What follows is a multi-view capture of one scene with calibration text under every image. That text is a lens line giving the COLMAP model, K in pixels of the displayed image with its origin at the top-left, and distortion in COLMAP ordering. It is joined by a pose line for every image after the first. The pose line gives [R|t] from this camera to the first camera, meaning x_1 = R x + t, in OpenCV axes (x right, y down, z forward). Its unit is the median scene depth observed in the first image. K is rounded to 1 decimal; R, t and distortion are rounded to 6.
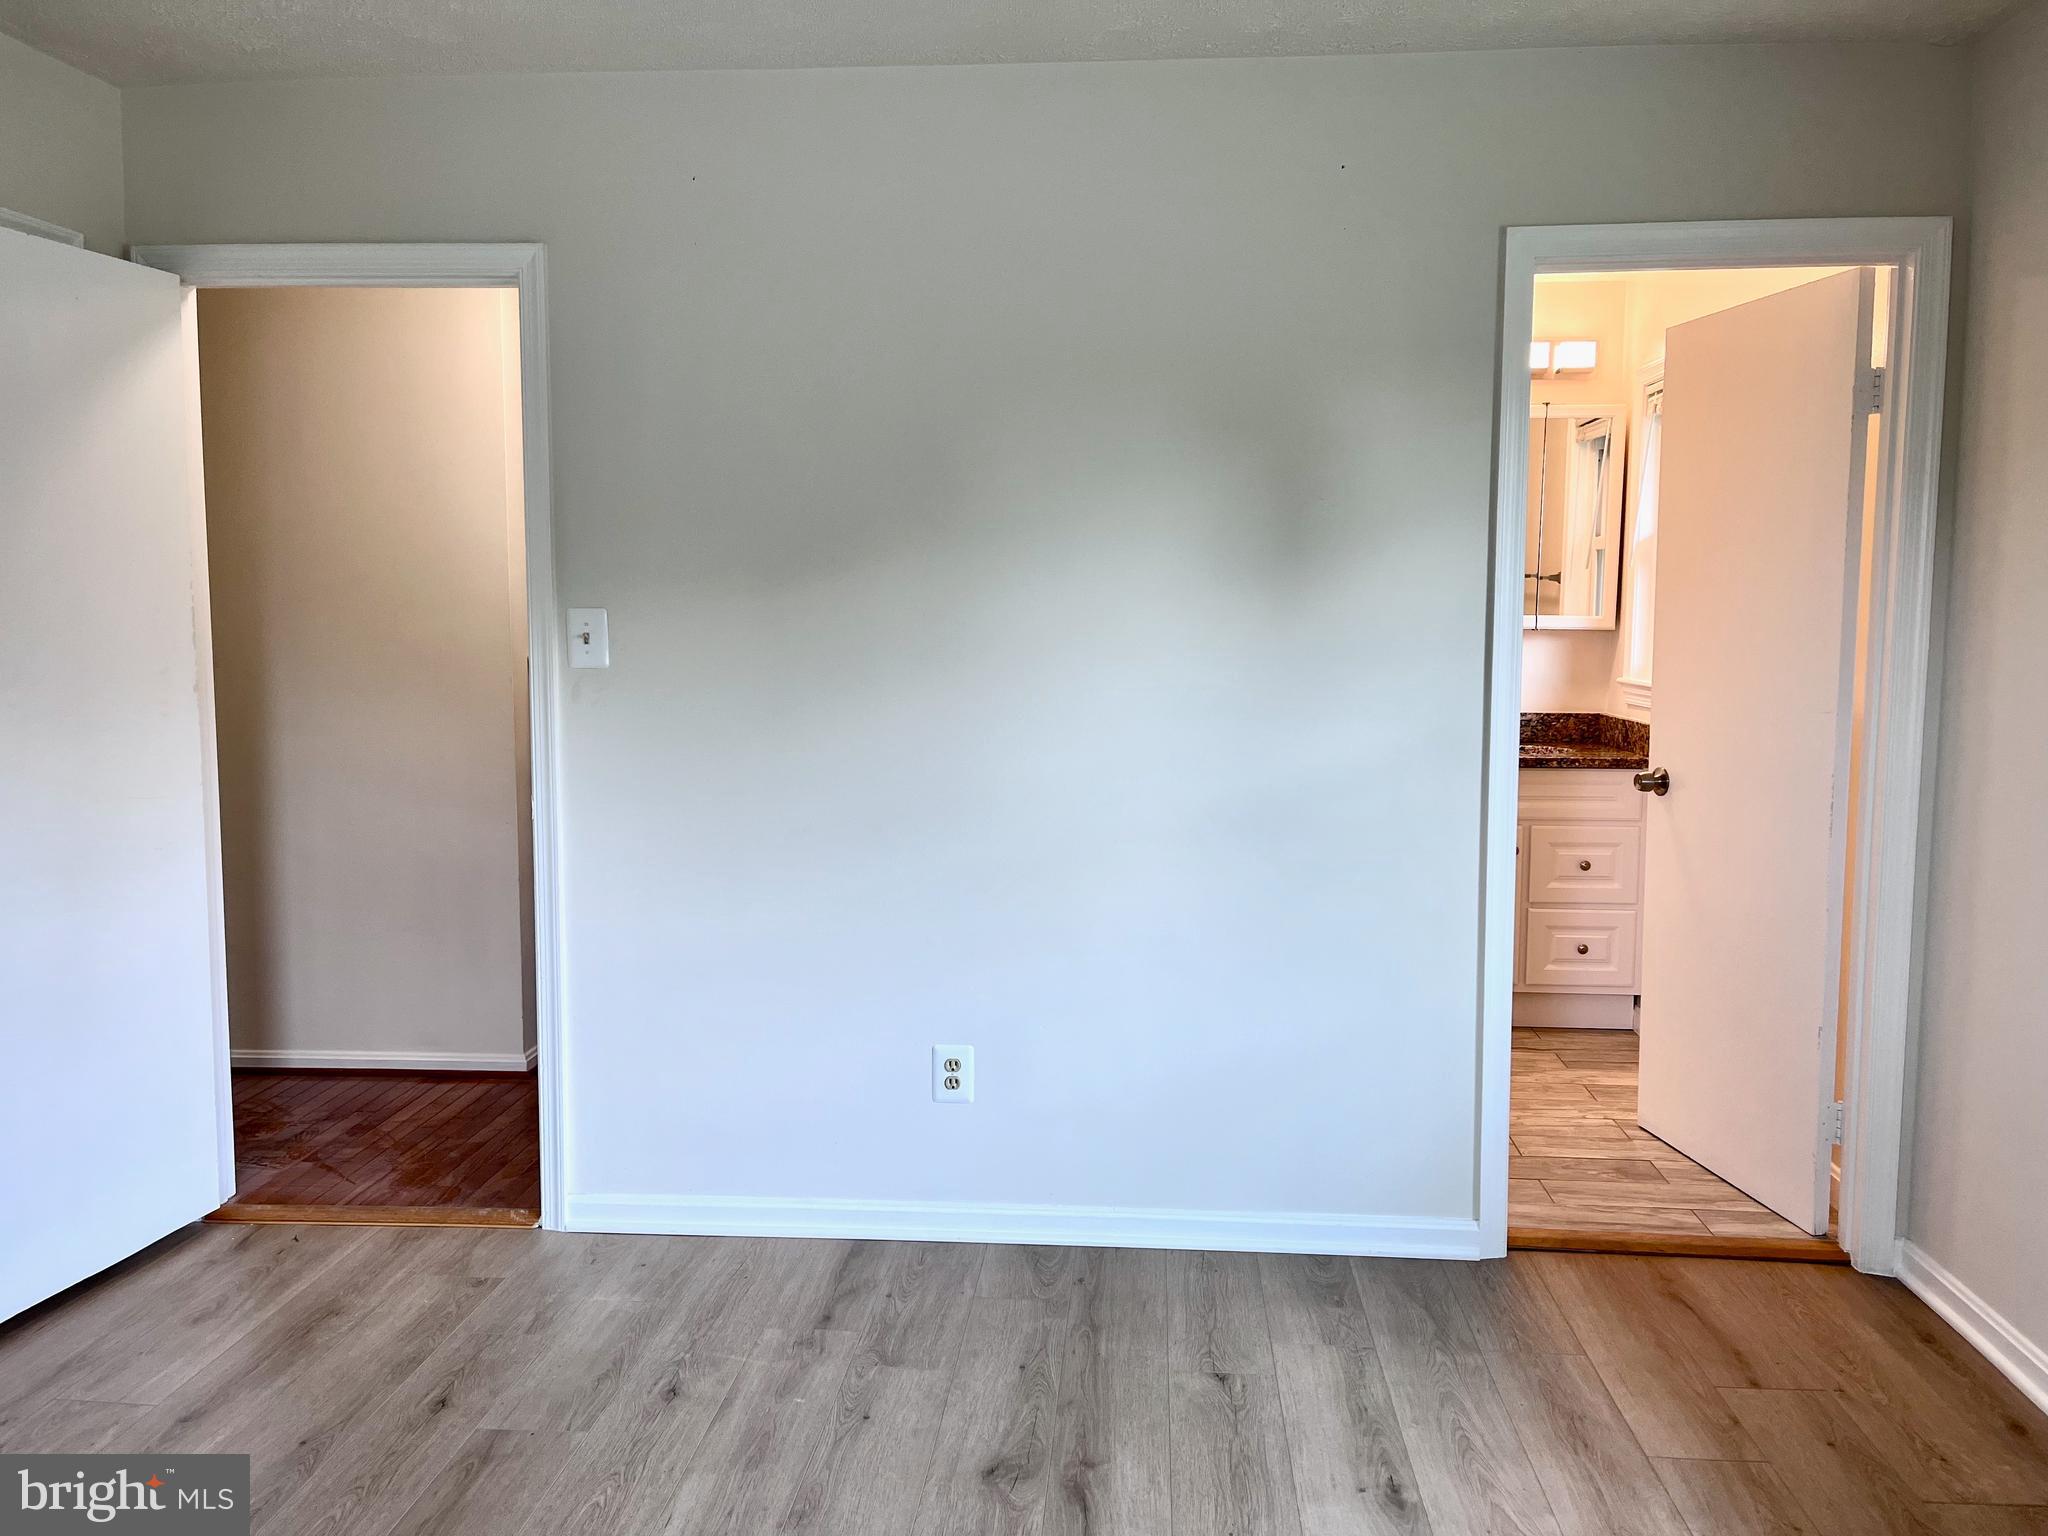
lens RADIAL K [[1557.4, 0, 1024.0], [0, 1557.4, 768.0], [0, 0, 1]] dist [0.057974, -0.082997]
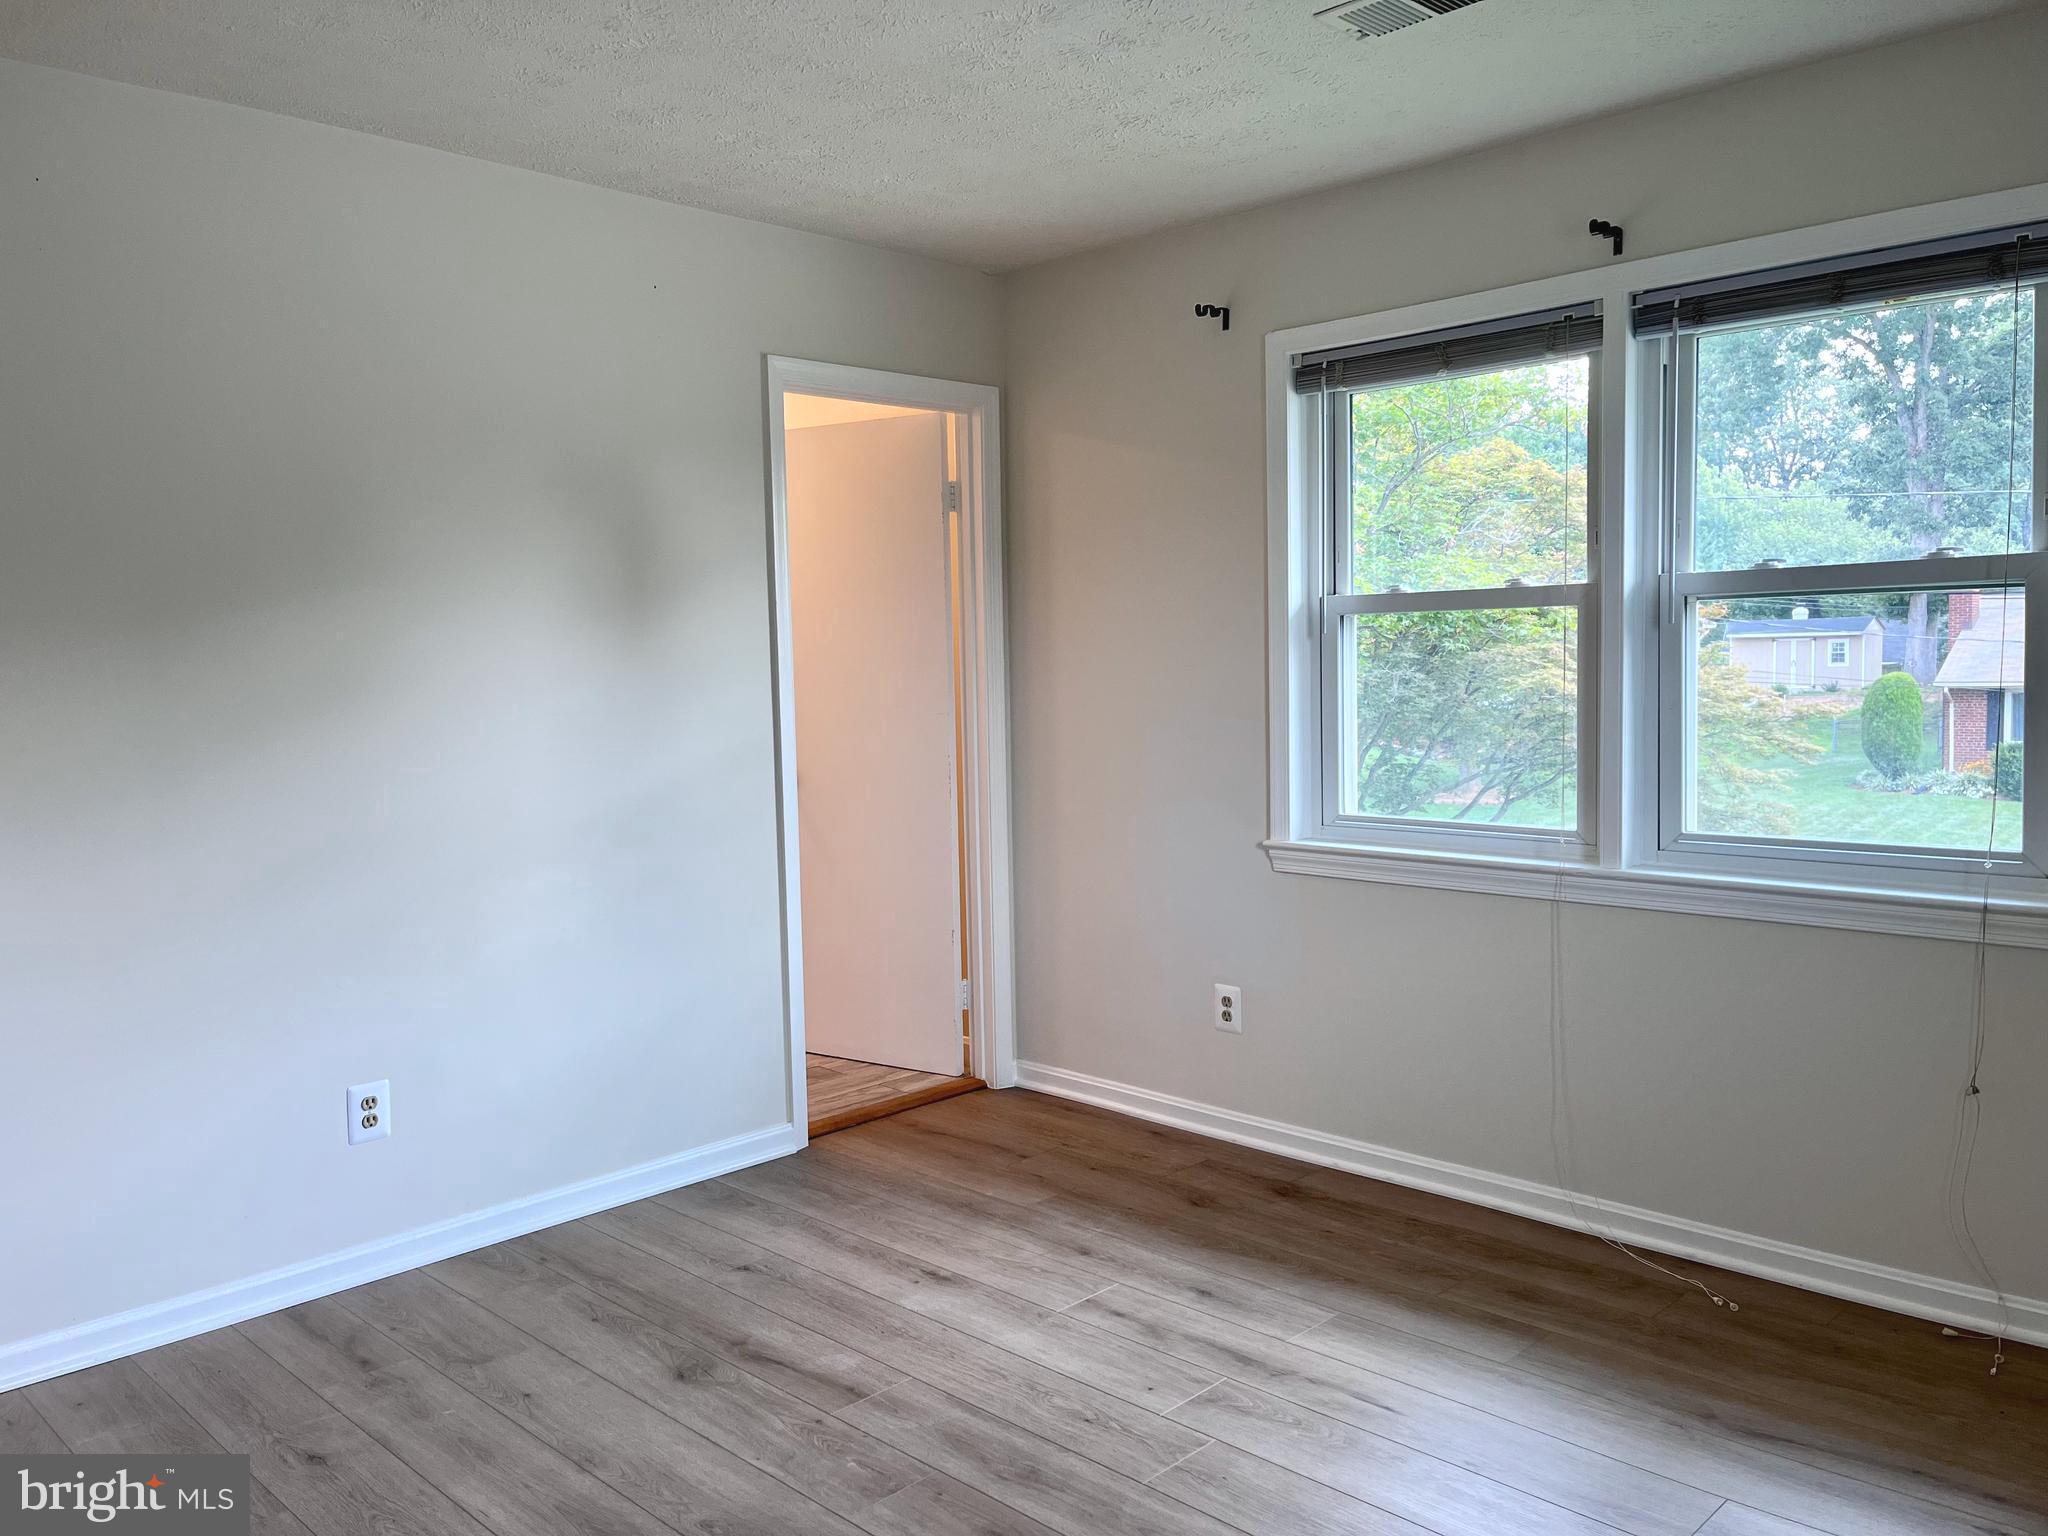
lens RADIAL K [[1557.4, 0, 1024.0], [0, 1557.4, 768.0], [0, 0, 1]] dist [0.057974, -0.082997]
pose [[0.641050, -0.071286, 0.764181, -0.566716], [0.097967, 0.995133, 0.010648, 0.007004], [-0.761221, 0.068039, 0.644913, 0.015314]]
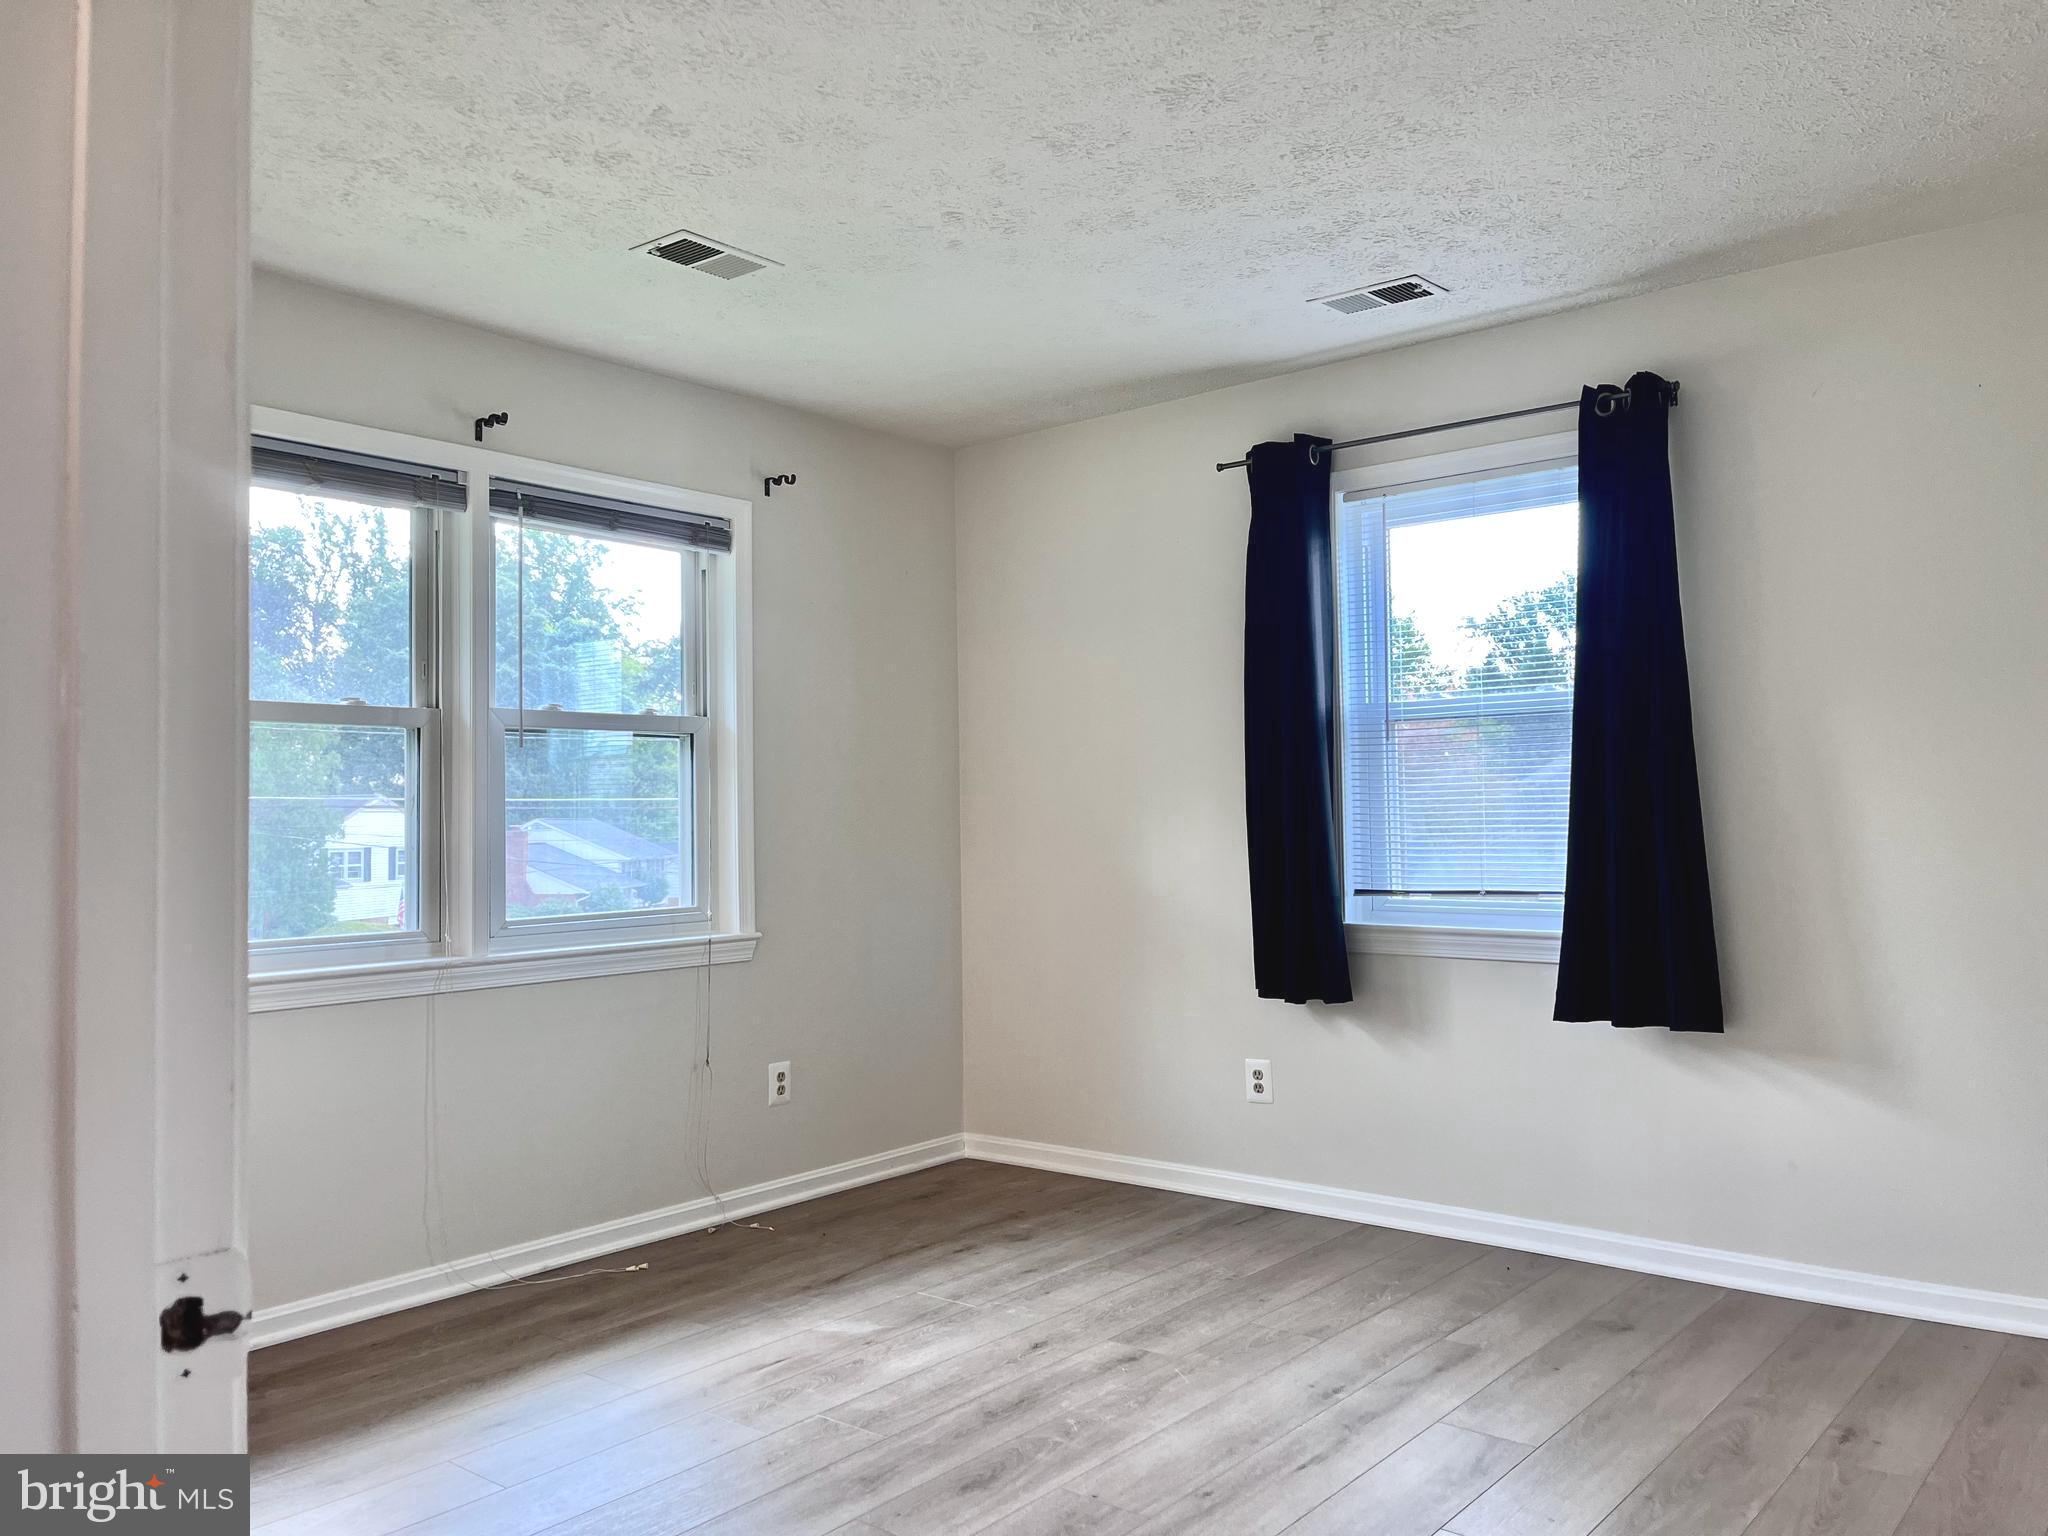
lens RADIAL K [[1557.4, 0, 1024.0], [0, 1557.4, 768.0], [0, 0, 1]] dist [0.057974, -0.082997]
pose [[-0.821461, 0.027330, 0.569609, -0.556256], [0.068887, 0.996292, 0.051542, -0.058906], [-0.566088, 0.081579, -0.820298, 1.210928]]
